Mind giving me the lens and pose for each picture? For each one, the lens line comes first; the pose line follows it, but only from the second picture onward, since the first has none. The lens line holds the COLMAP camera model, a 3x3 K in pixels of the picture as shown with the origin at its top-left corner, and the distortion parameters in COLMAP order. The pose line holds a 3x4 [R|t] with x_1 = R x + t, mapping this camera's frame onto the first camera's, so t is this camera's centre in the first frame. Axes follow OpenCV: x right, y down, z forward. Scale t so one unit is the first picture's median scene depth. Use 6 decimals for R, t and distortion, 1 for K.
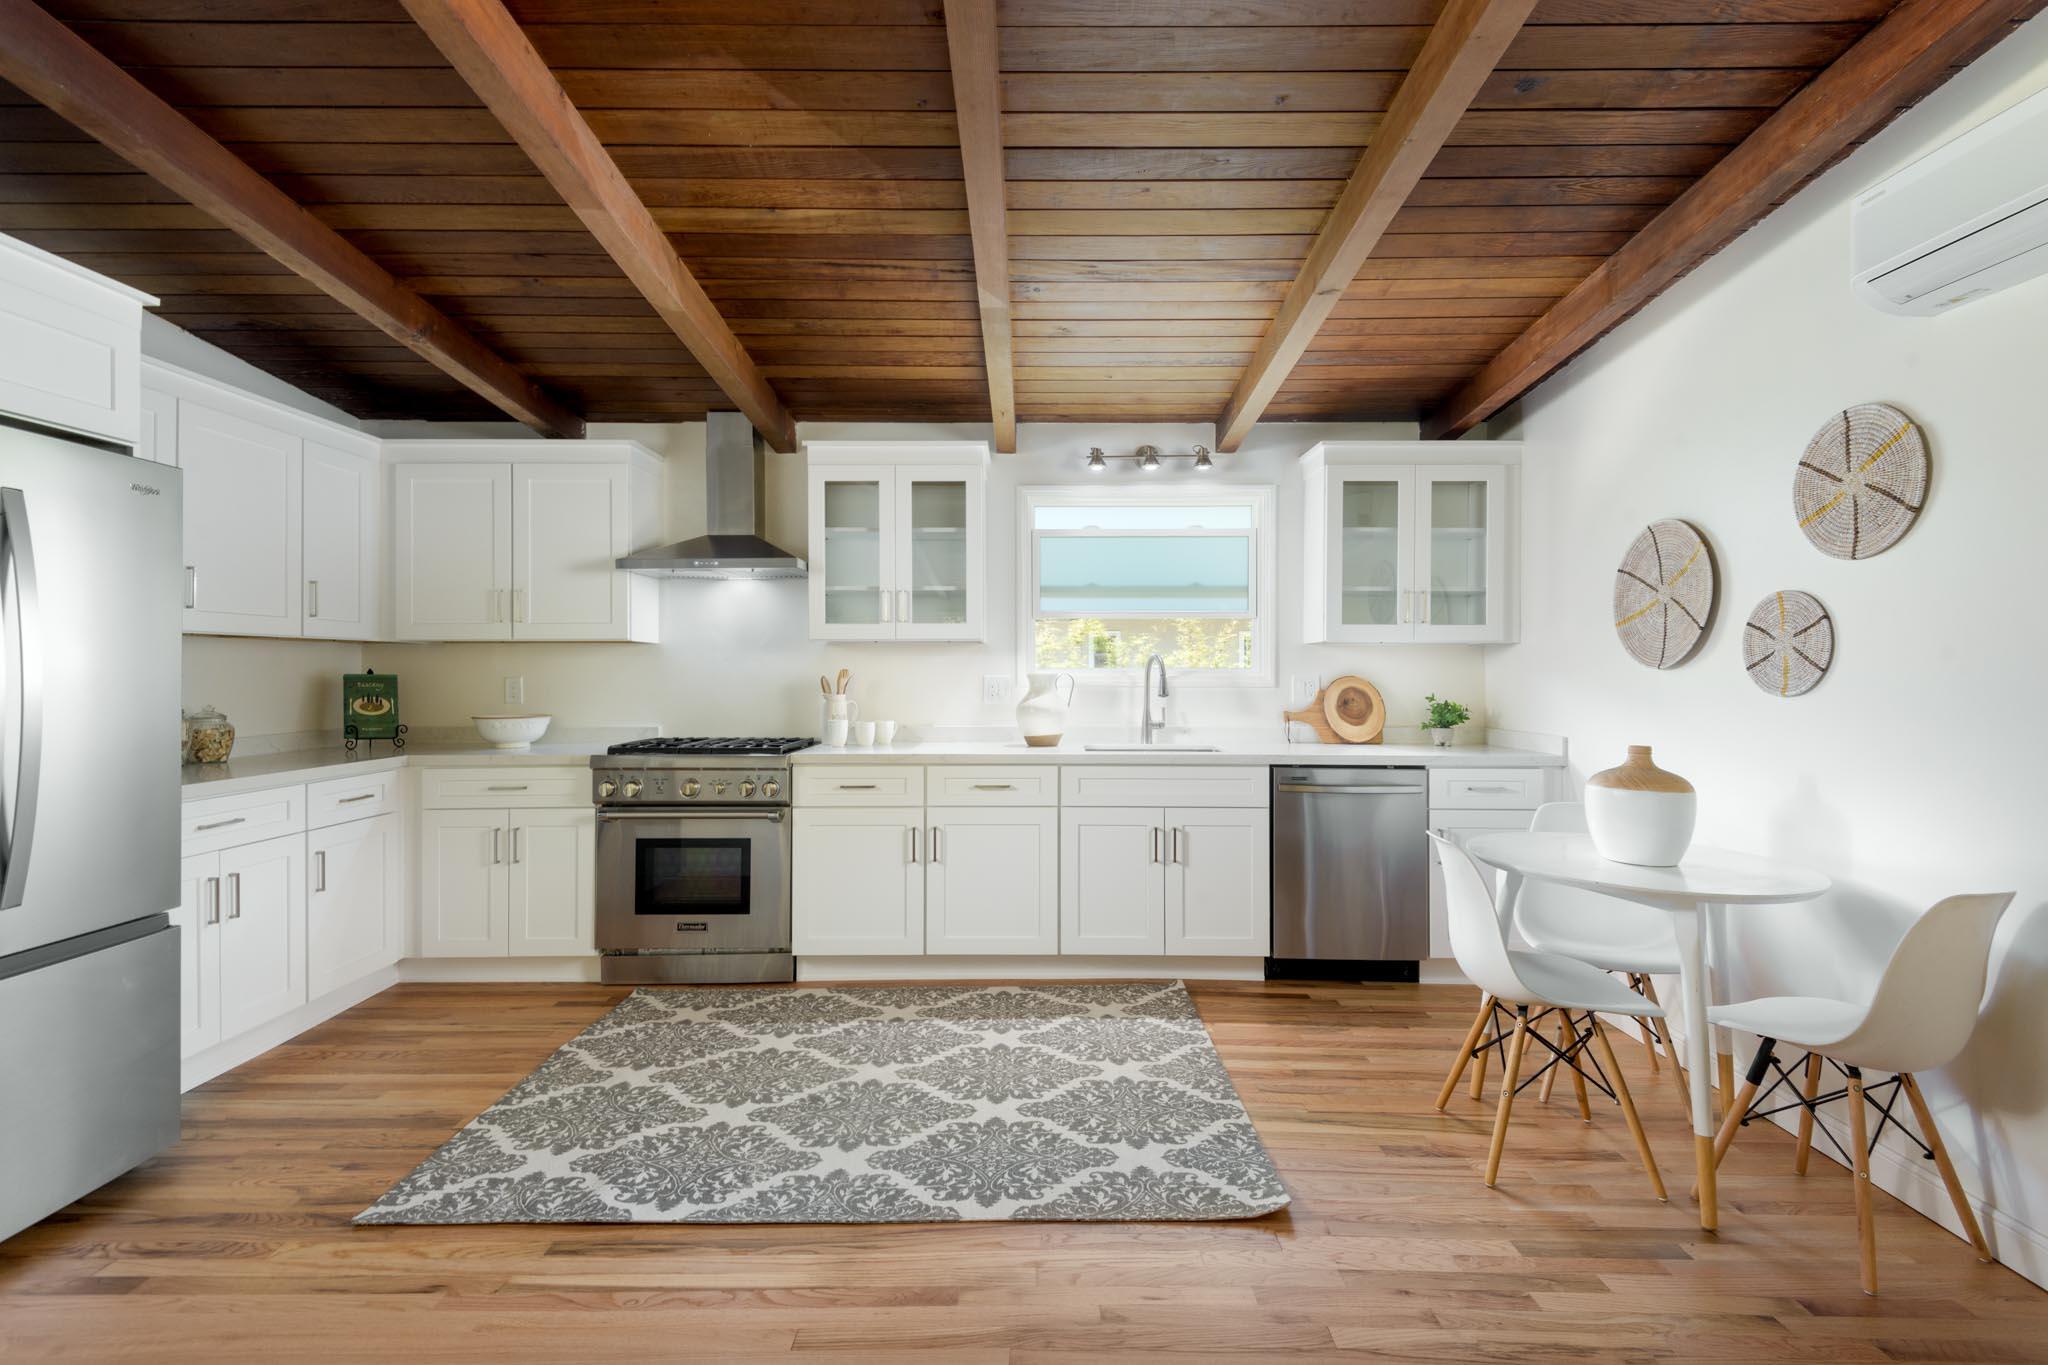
lens RADIAL K [[929.4, 0, 1025.5], [0, 929.4, 670.7], [0, 0, 1]] dist [0.020865, -0.011444]
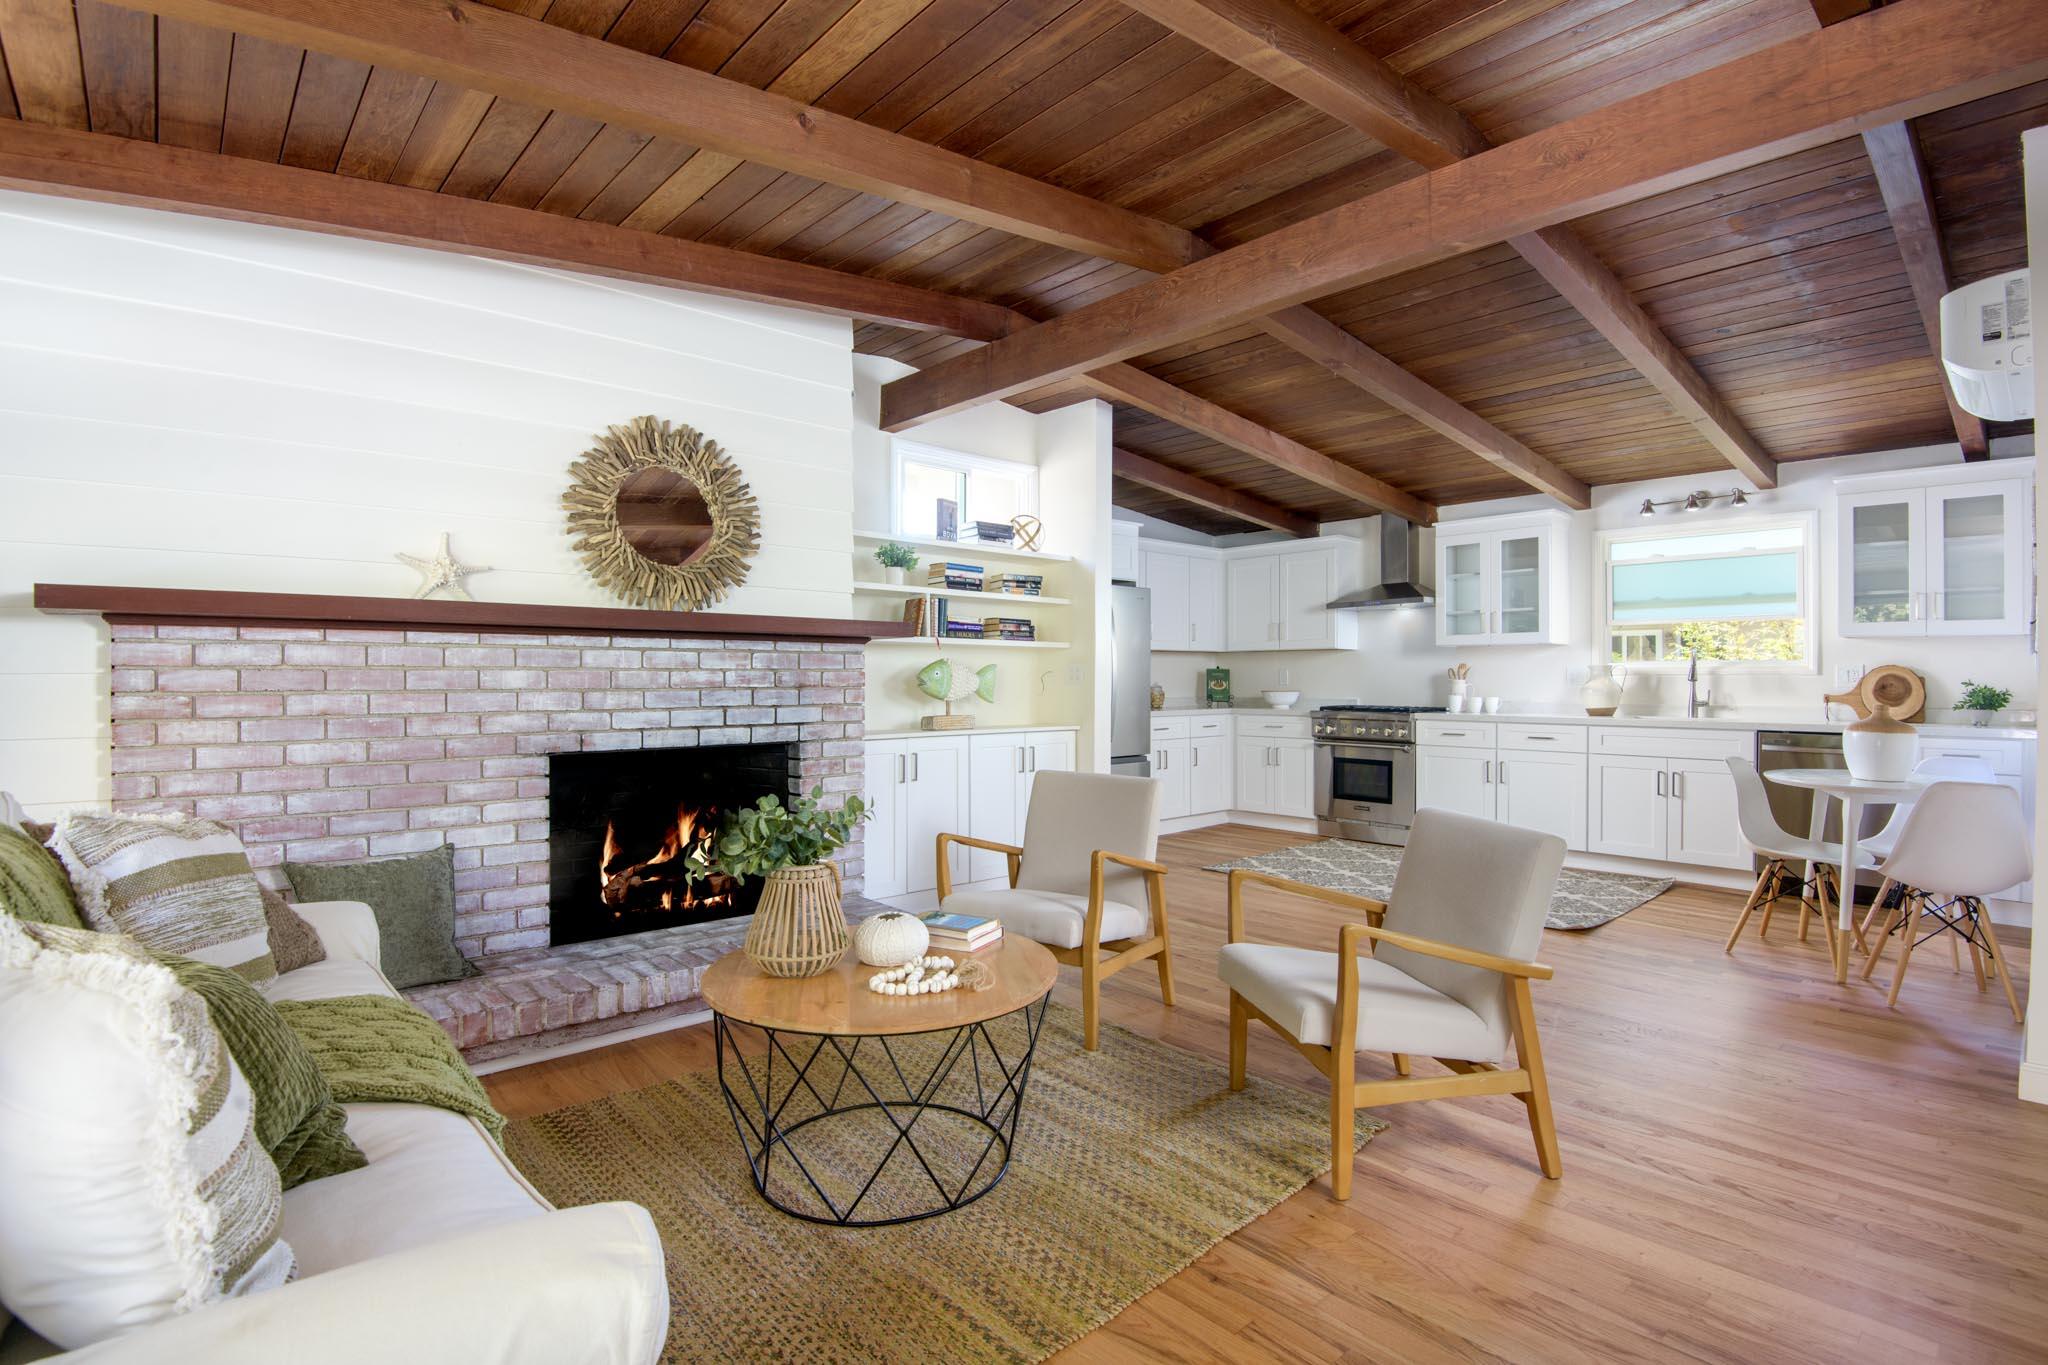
lens RADIAL K [[973.6, 0, 999.6], [0, 973.6, 680.8], [0, 0, 1]] dist [-0.036719, -0.004313]
pose [[0.652442, 0.002013, -0.757836, 0.594582], [0.005070, 0.999963, 0.007020, 0.013553], [0.757821, -0.008423, 0.652408, -0.735057]]
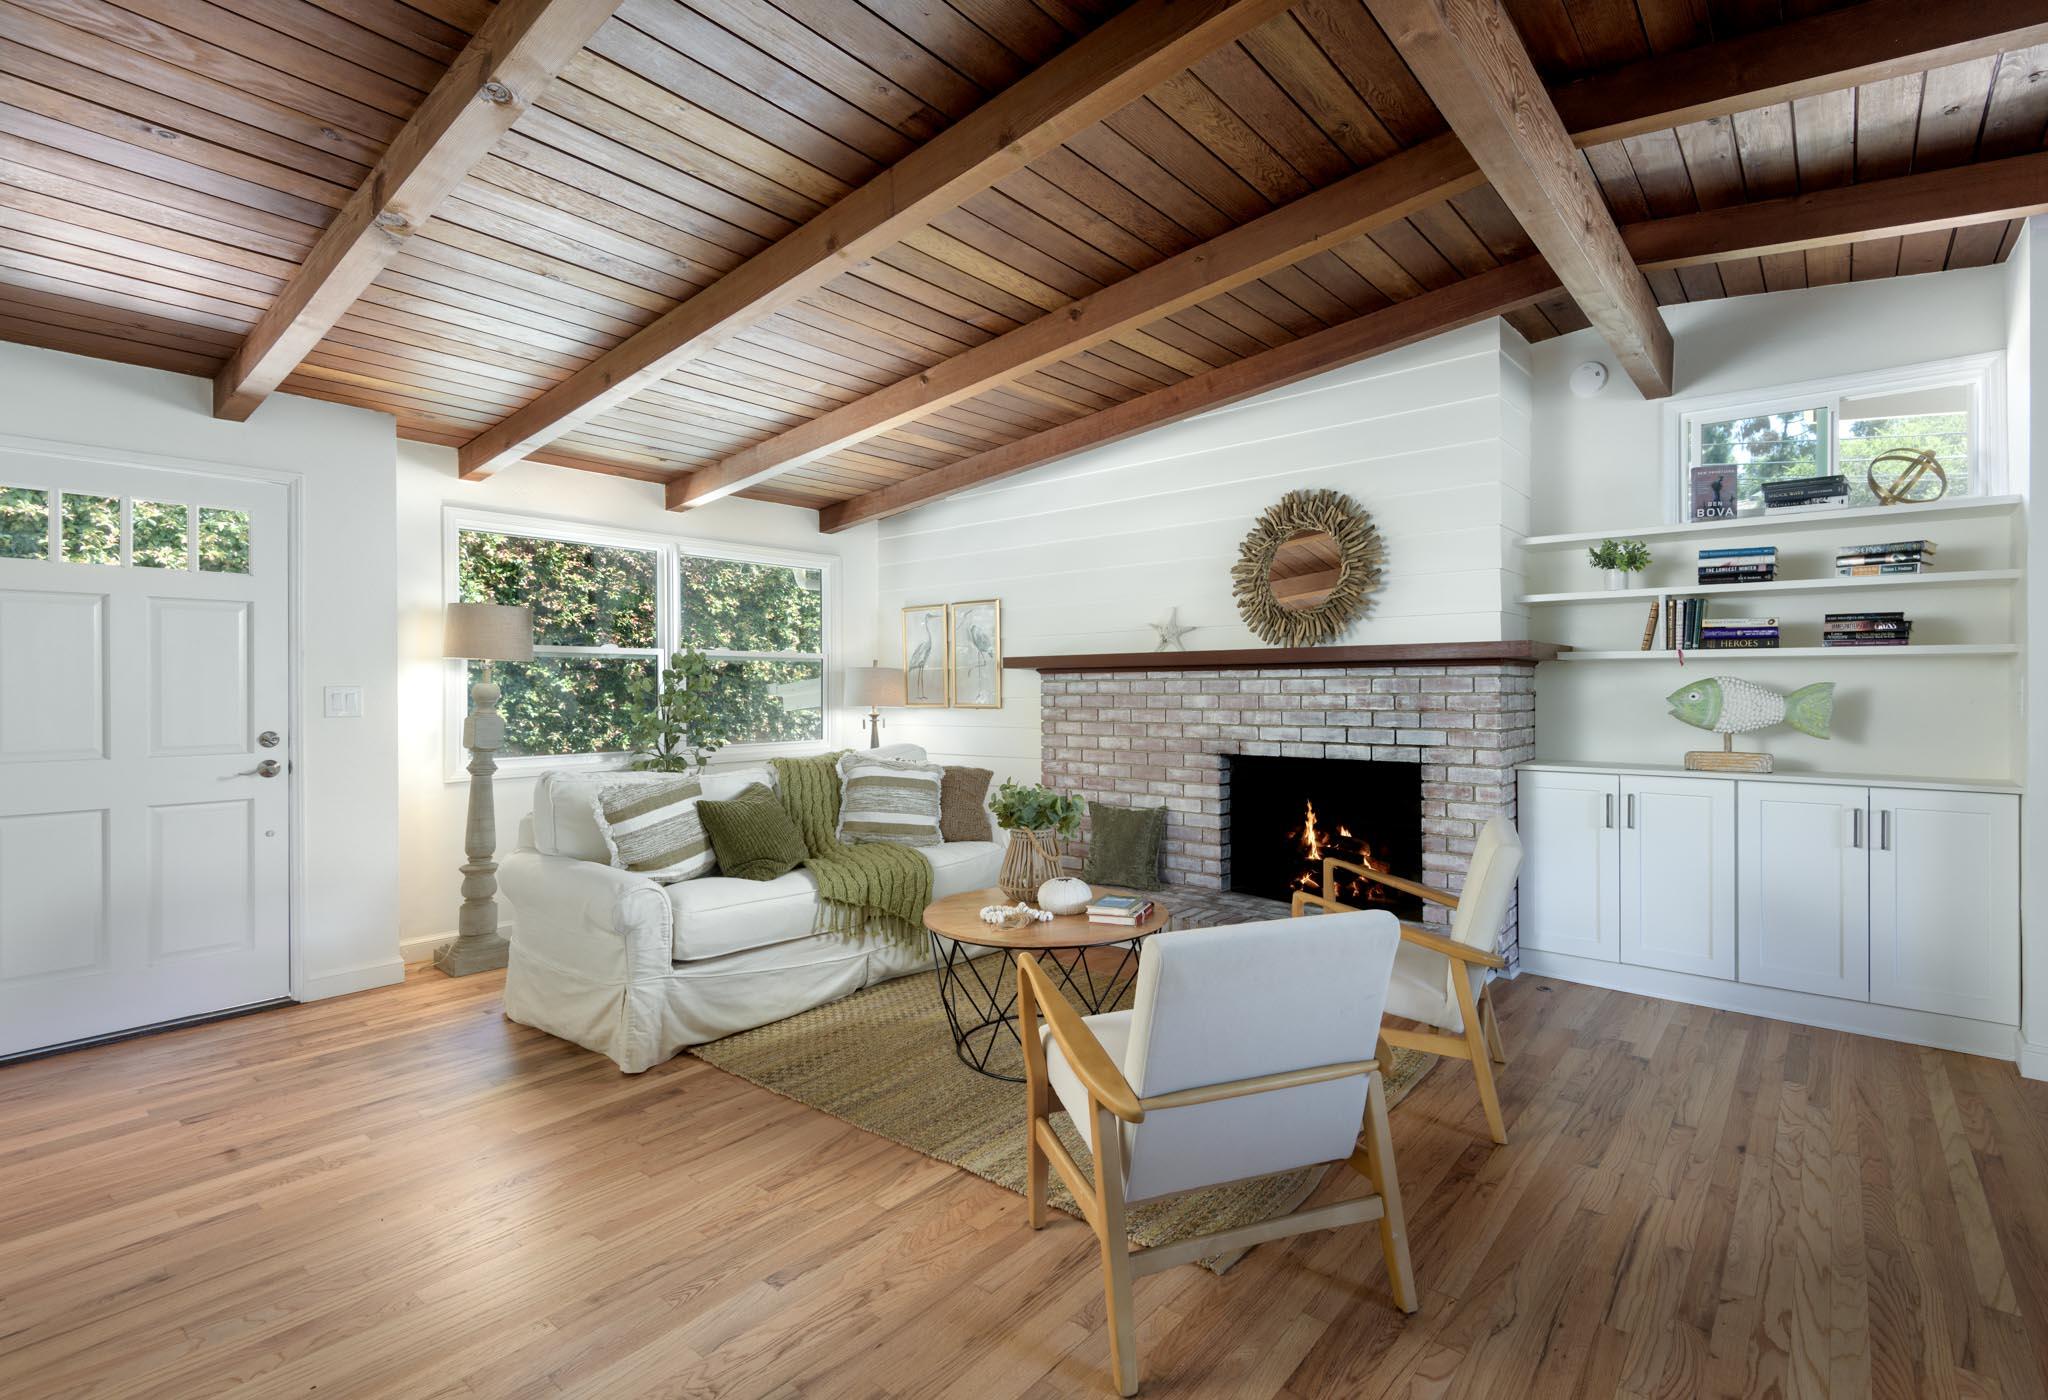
lens RADIAL K [[901.0, 0, 1023.2], [0, 901.0, 695.0], [0, 0, 1]] dist [-0.020840, -0.000913]
pose [[-0.660899, 0.005282, -0.750456, 0.706466], [0.008701, 0.999962, -0.000625, 0.005456], [0.750424, -0.006943, -0.660920, 0.176227]]
